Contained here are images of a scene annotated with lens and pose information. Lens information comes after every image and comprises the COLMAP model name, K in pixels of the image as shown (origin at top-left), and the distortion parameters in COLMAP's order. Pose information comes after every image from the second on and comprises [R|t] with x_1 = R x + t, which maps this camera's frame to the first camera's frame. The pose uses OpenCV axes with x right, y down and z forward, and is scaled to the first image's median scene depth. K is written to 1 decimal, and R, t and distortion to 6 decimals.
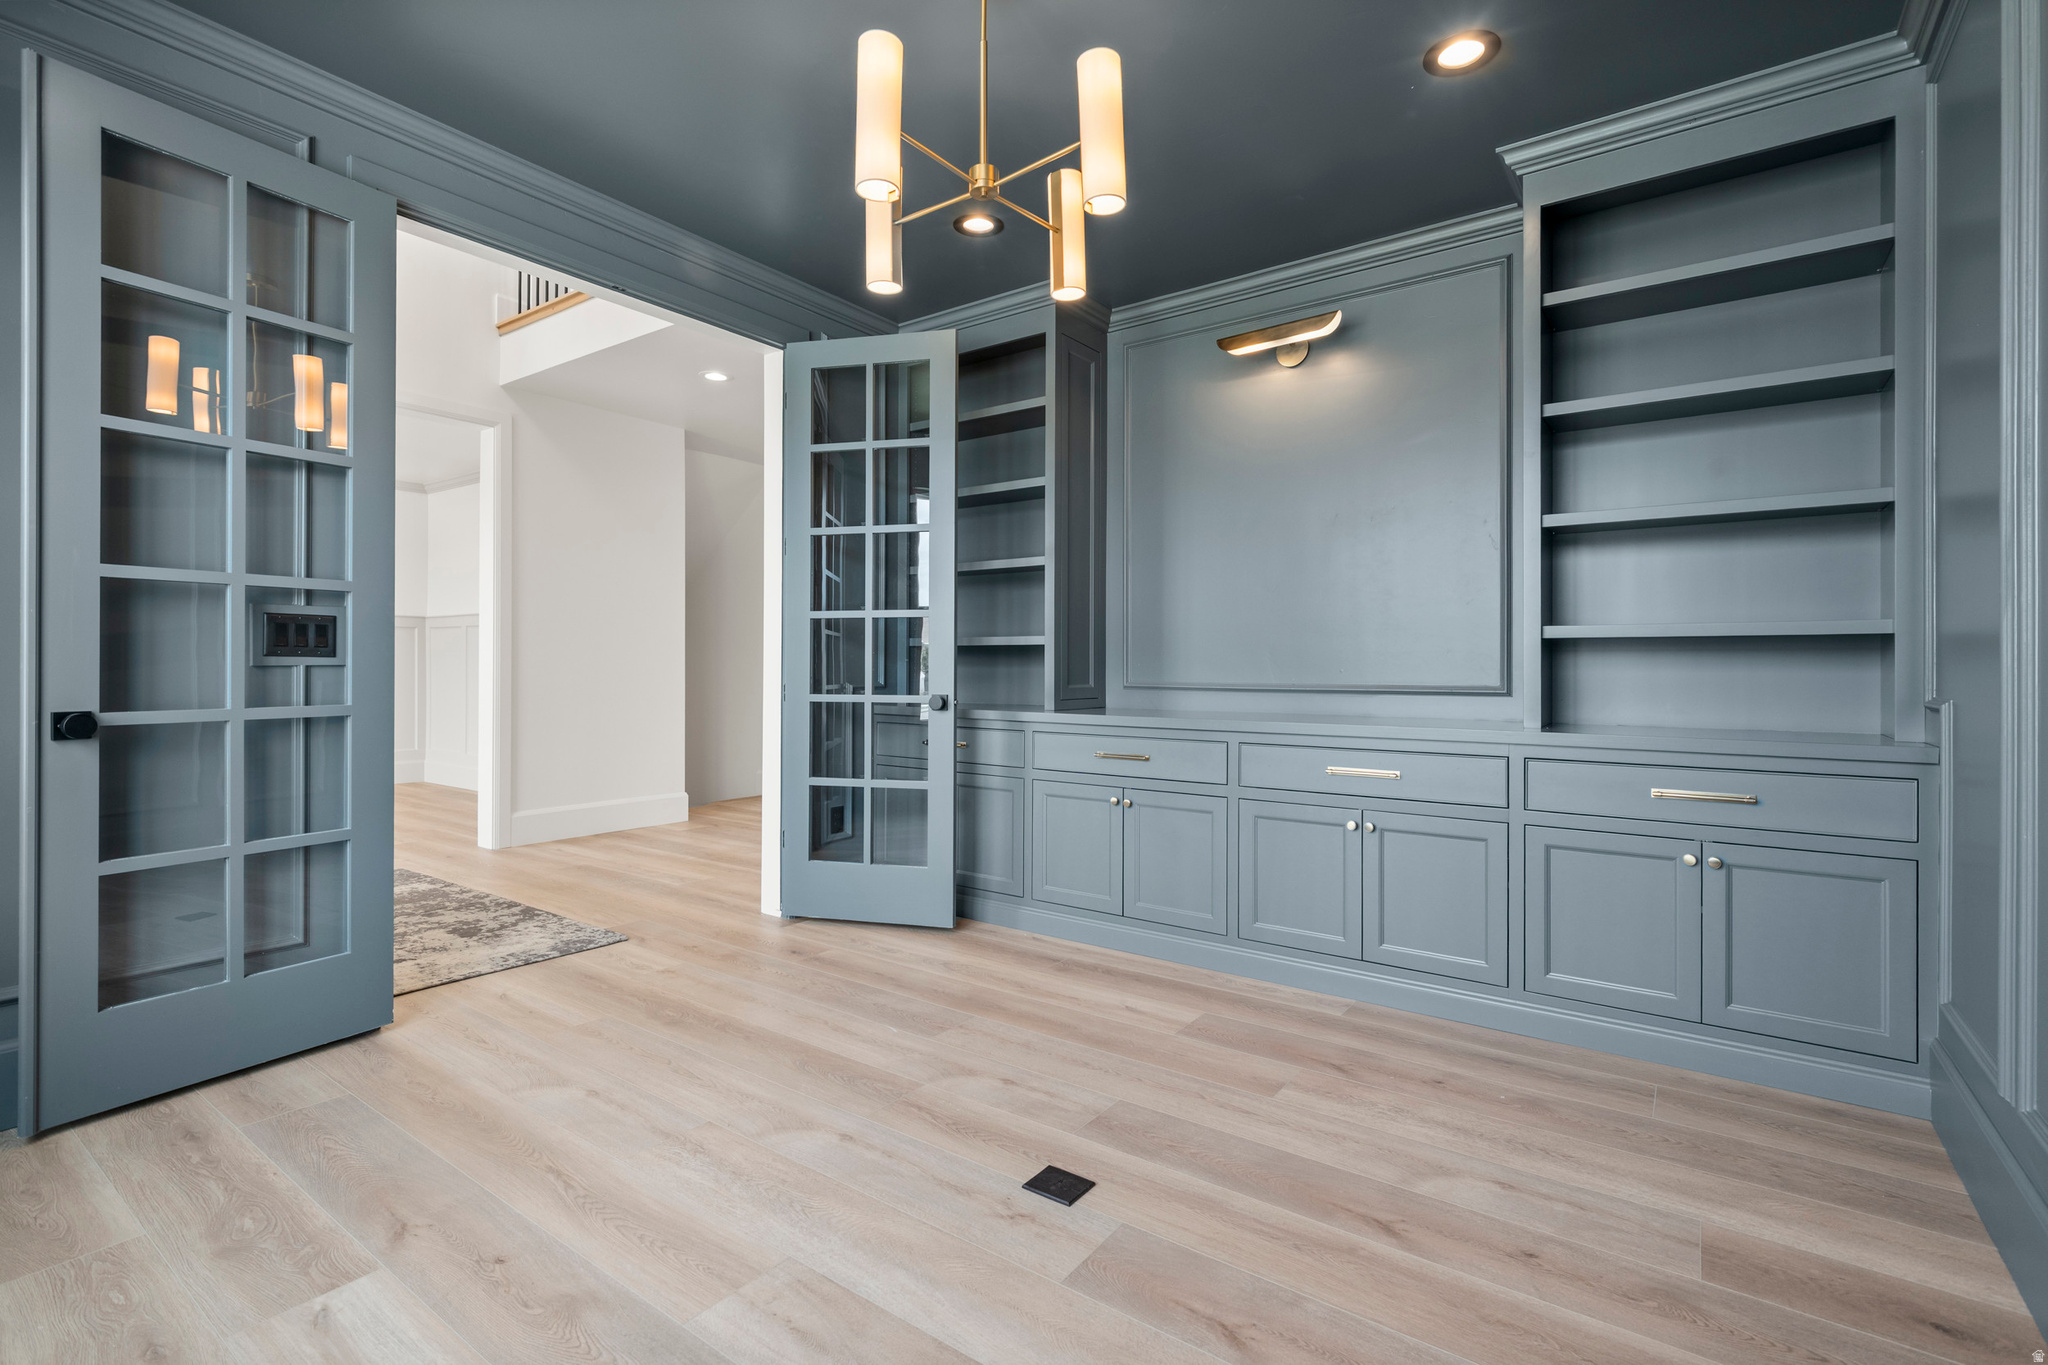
lens RADIAL K [[942.2, 0, 1024.4], [0, 942.2, 671.4], [0, 0, 1]] dist [0.003157, -0.000363]
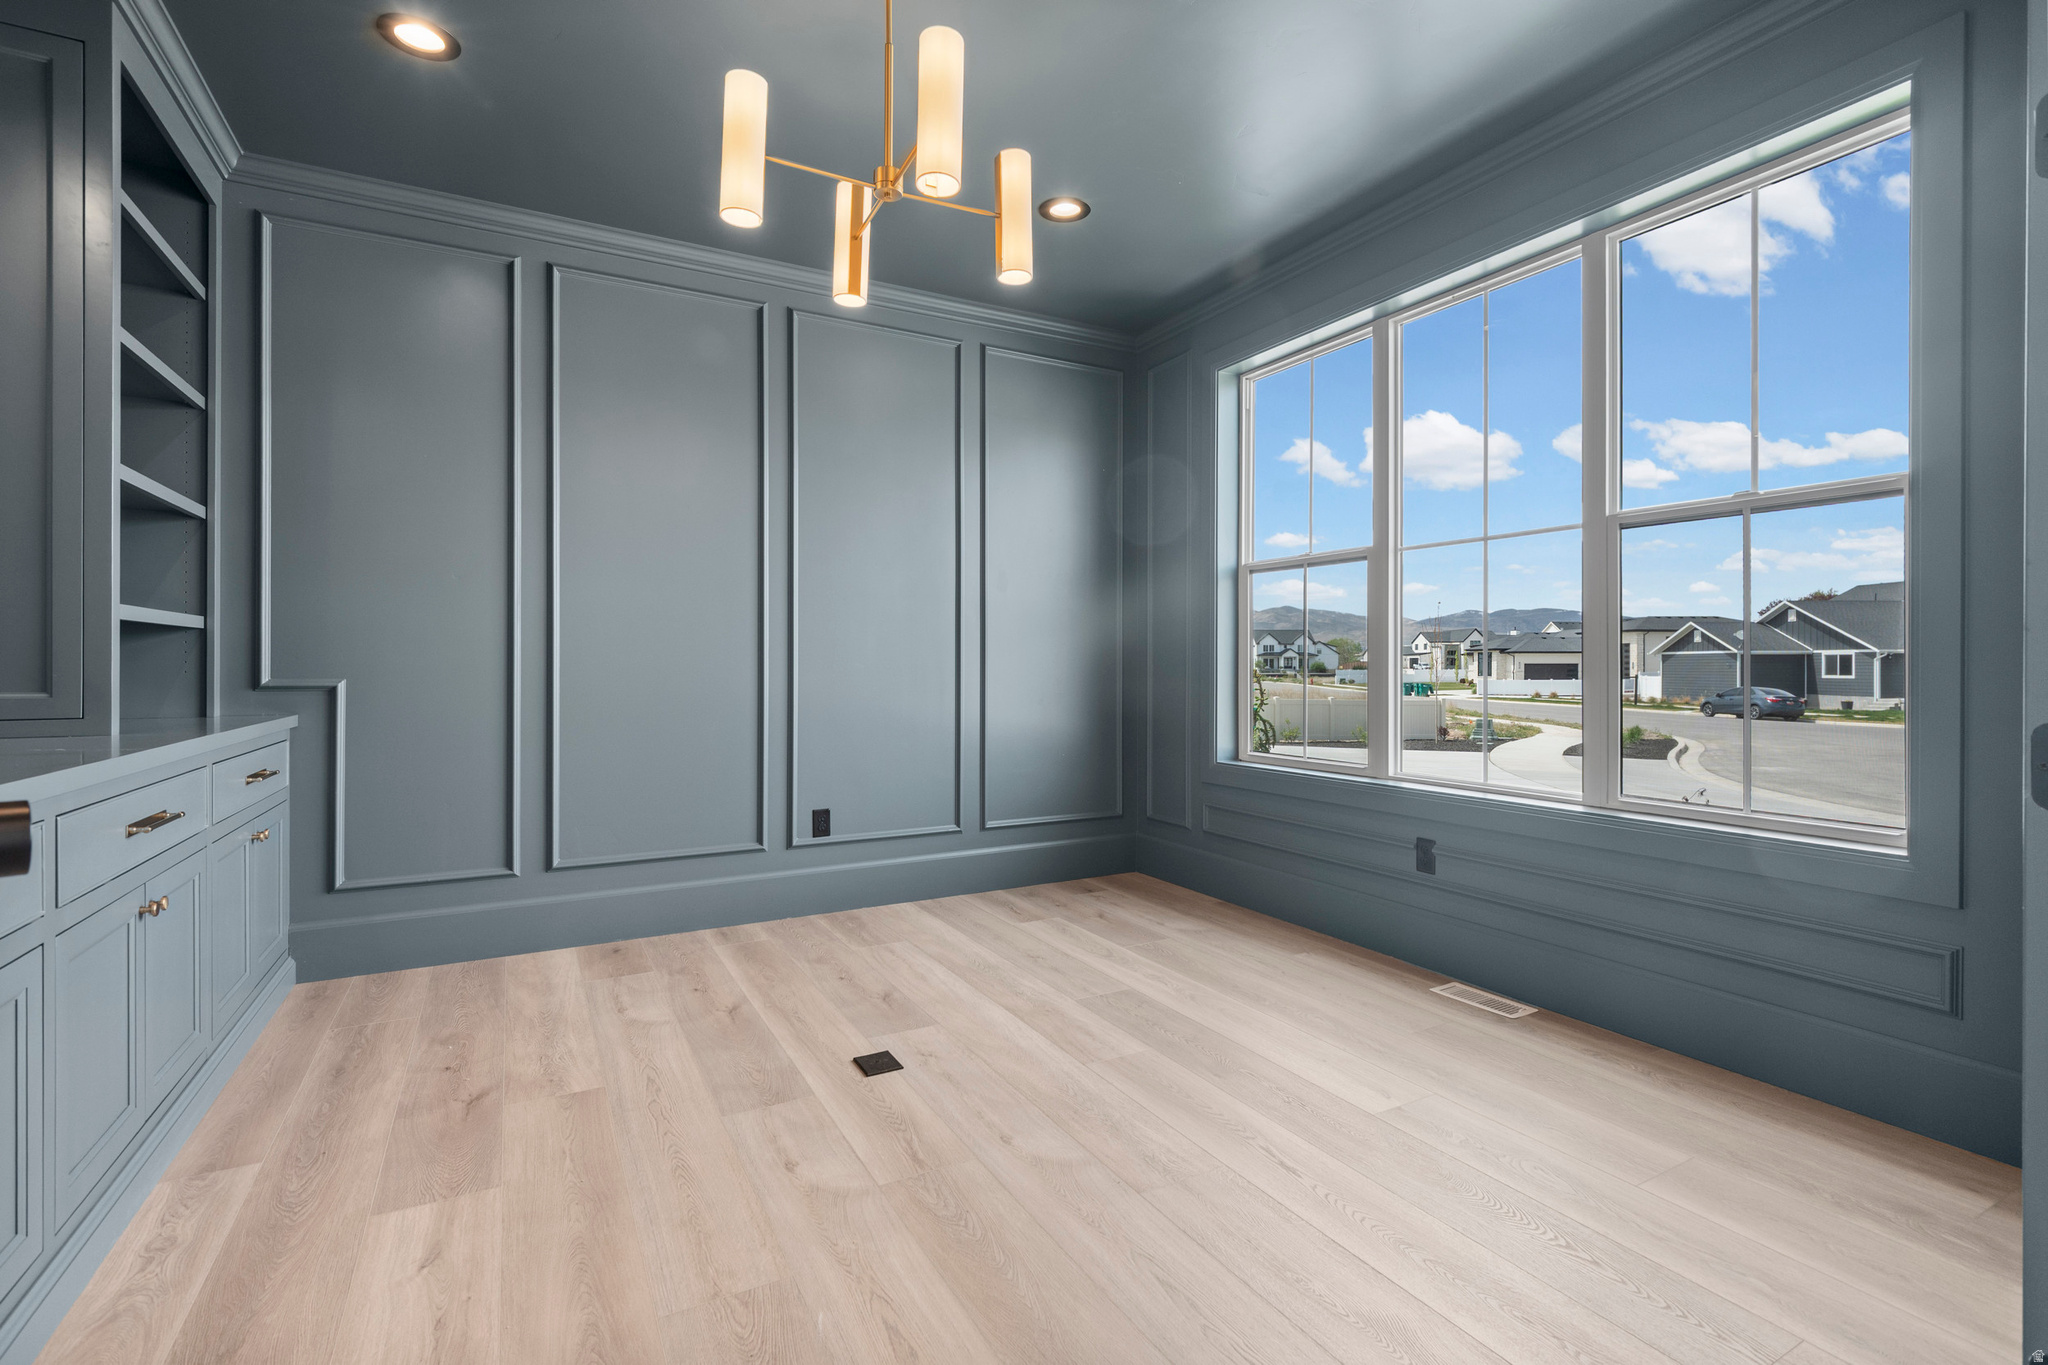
lens RADIAL K [[942.2, 0, 1022.2], [0, 942.2, 668.5], [0, 0, 1]] dist [0.003157, -0.000363]
pose [[-0.903962, -0.007438, 0.427549, -0.603923], [-0.003068, 0.999936, 0.010909, -0.005527], [-0.427602, 0.008550, -0.903926, 1.827514]]
